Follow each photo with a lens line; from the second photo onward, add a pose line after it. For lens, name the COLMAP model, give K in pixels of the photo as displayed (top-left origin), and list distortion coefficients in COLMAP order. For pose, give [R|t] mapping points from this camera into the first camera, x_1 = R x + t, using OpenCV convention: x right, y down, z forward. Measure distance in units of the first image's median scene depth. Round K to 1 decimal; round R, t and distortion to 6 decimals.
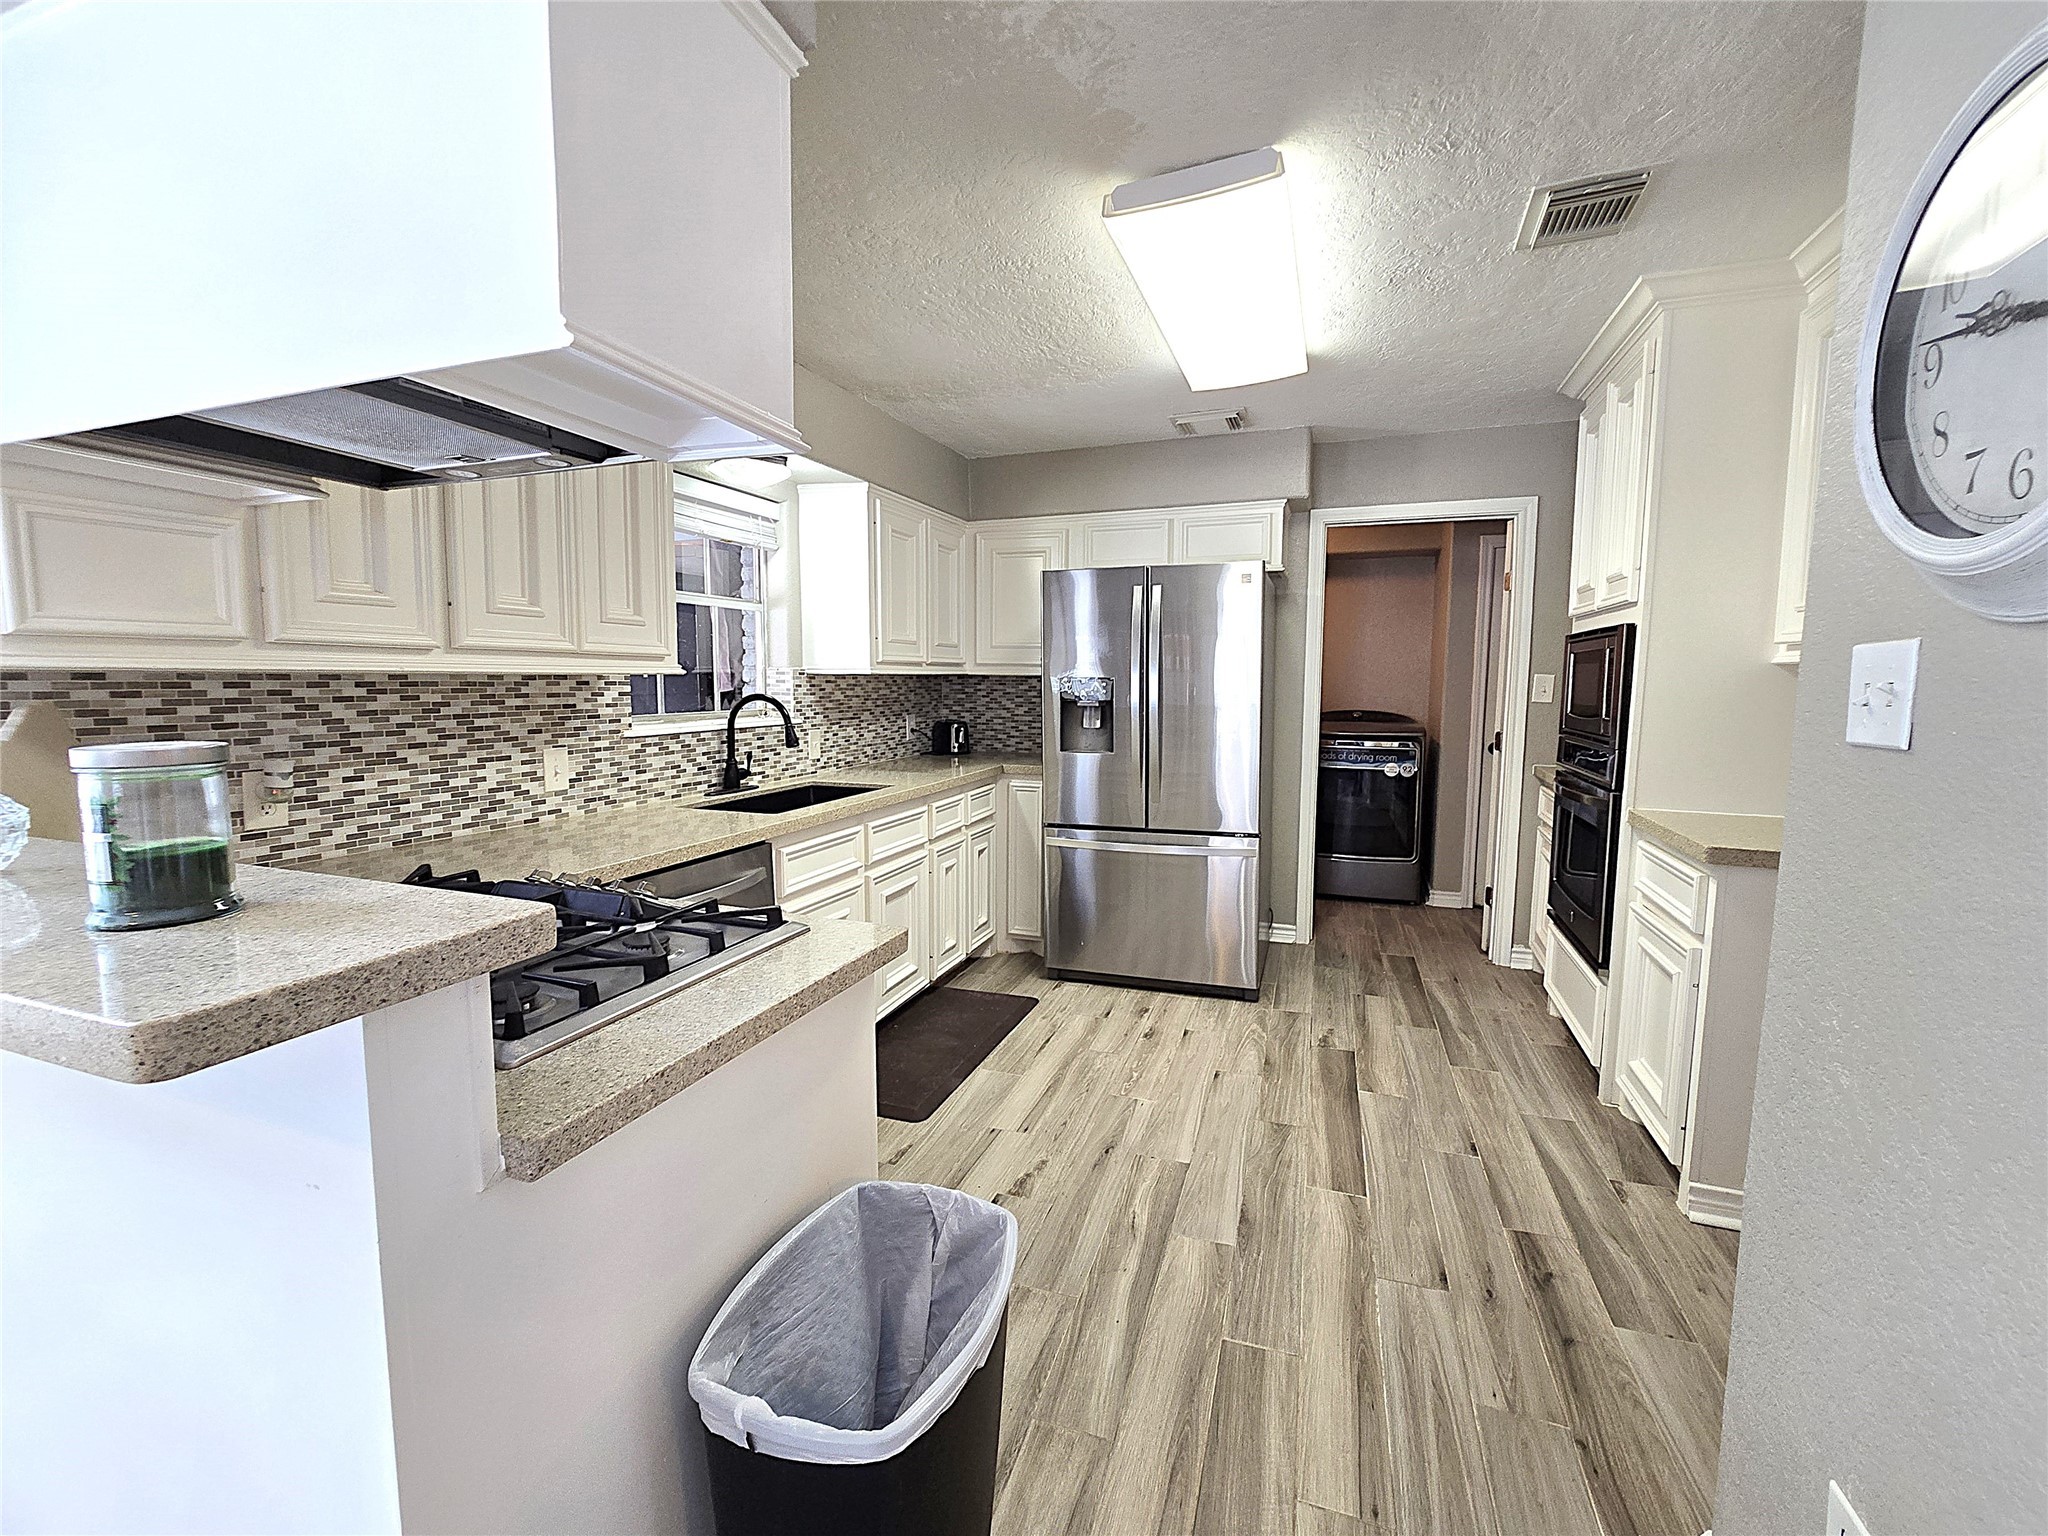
lens RADIAL K [[851.9, 0, 1023.5], [0, 851.9, 762.7], [0, 0, 1]] dist [-0.009398, 0.001358]
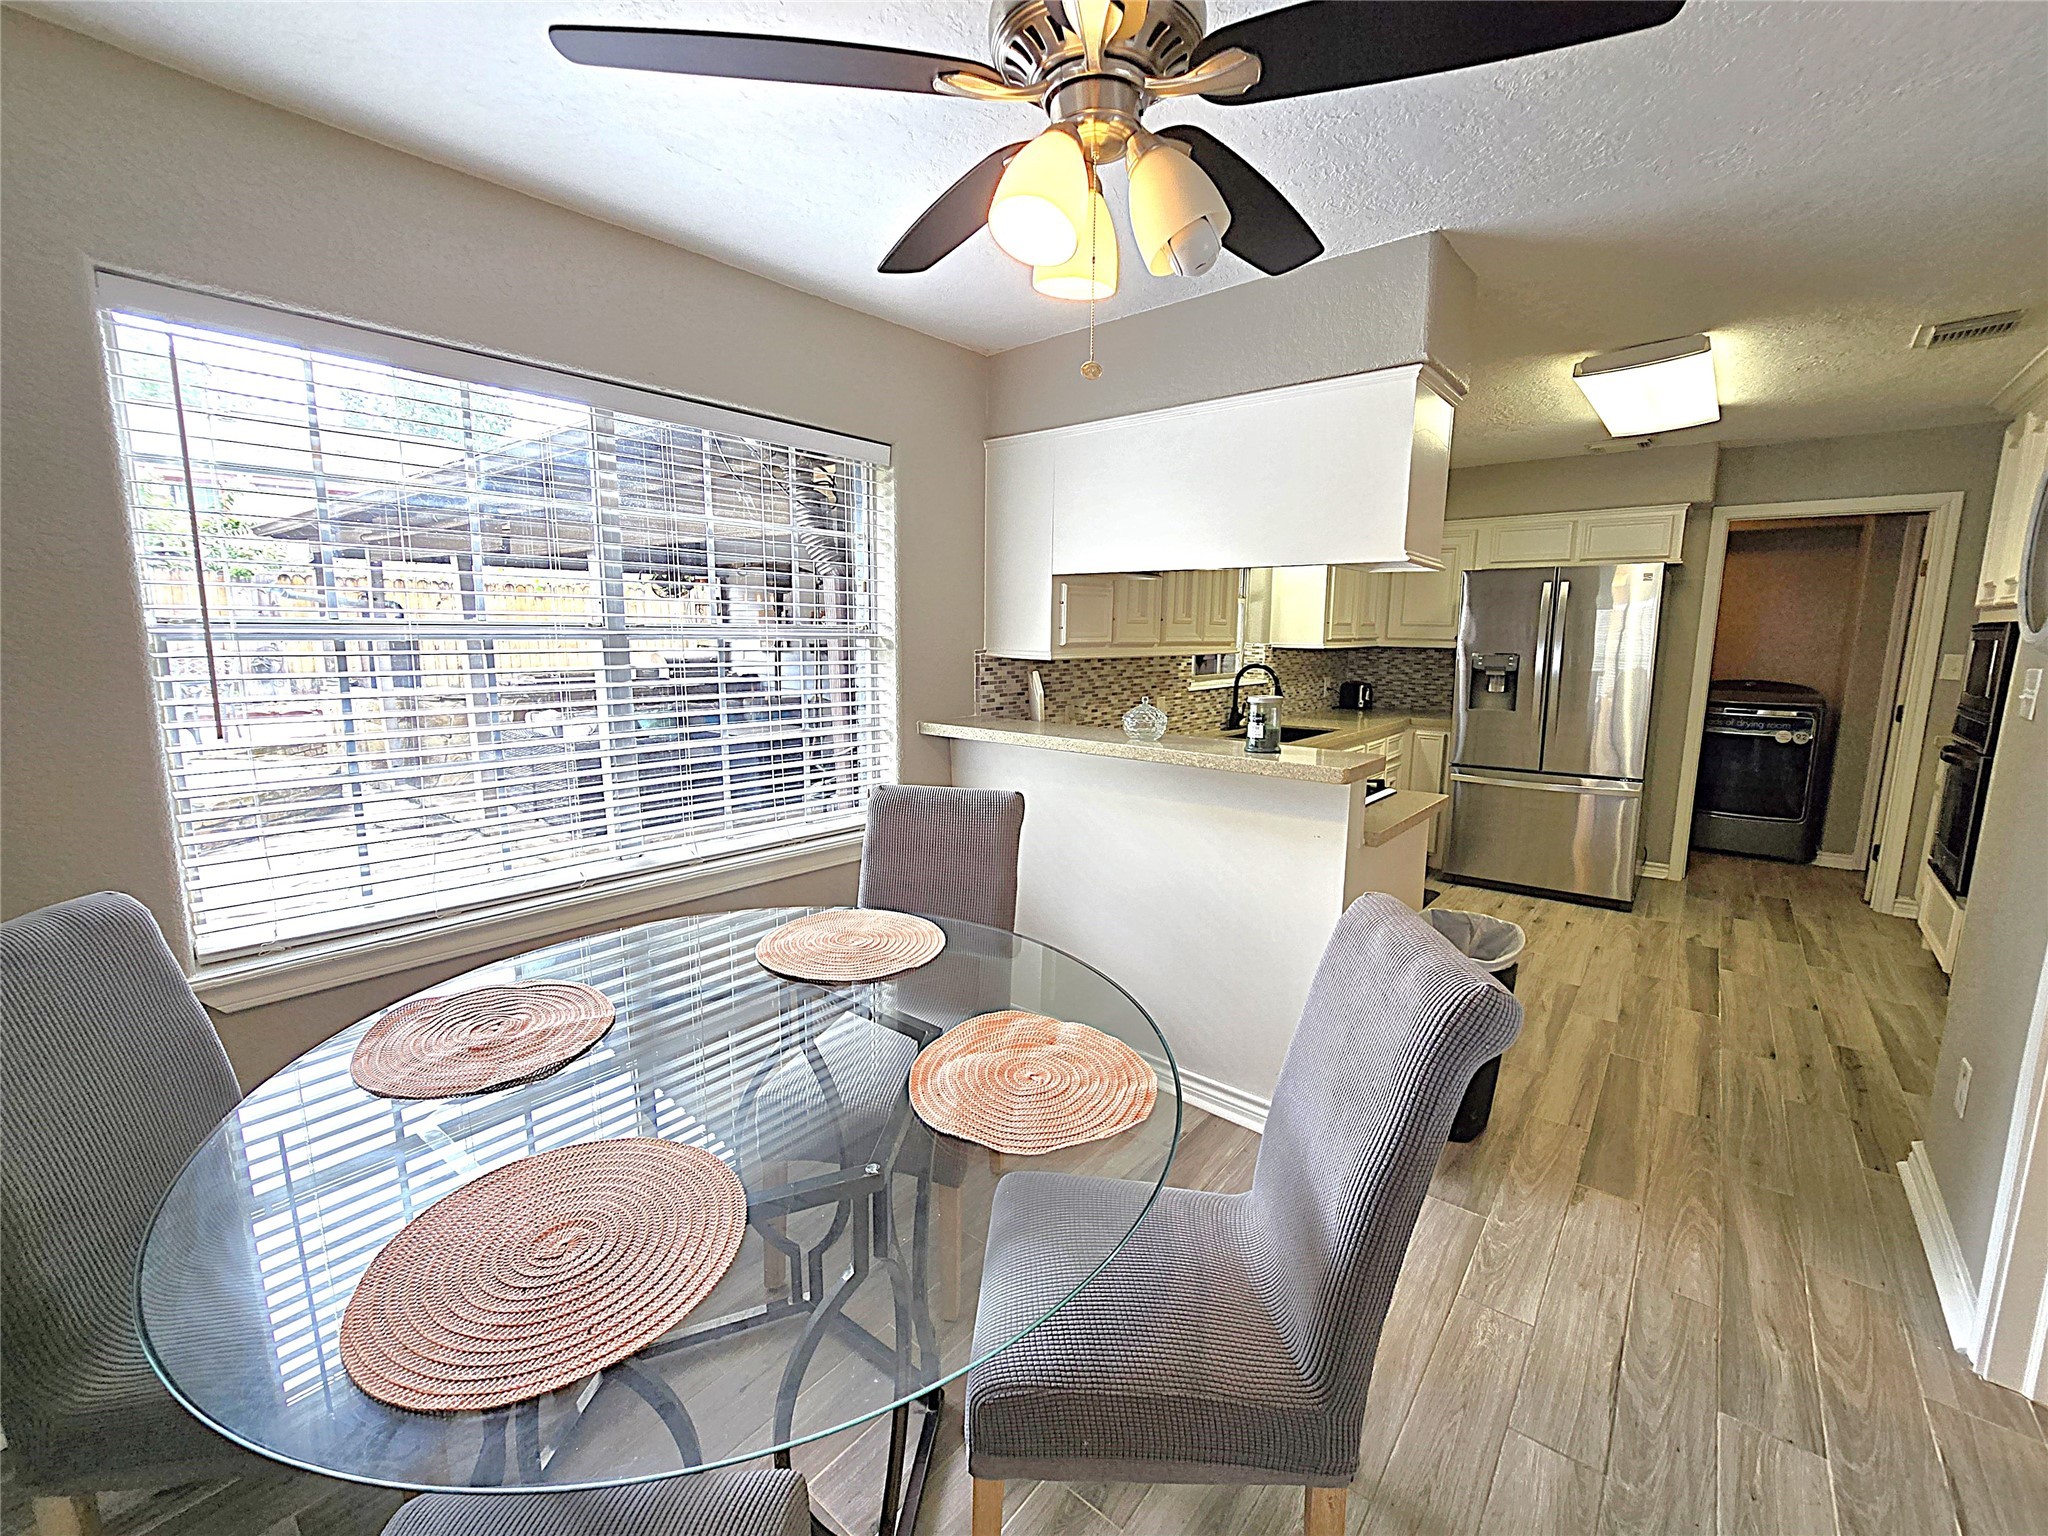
lens RADIAL K [[851.9, 0, 1026.8], [0, 851.9, 763.8], [0, 0, 1]] dist [-0.009398, 0.001358]
pose [[0.942628, 0.054514, -0.329363, -0.184055], [-0.035701, 0.997381, 0.062905, 0.014336], [0.331929, -0.047538, 0.942106, -0.522570]]
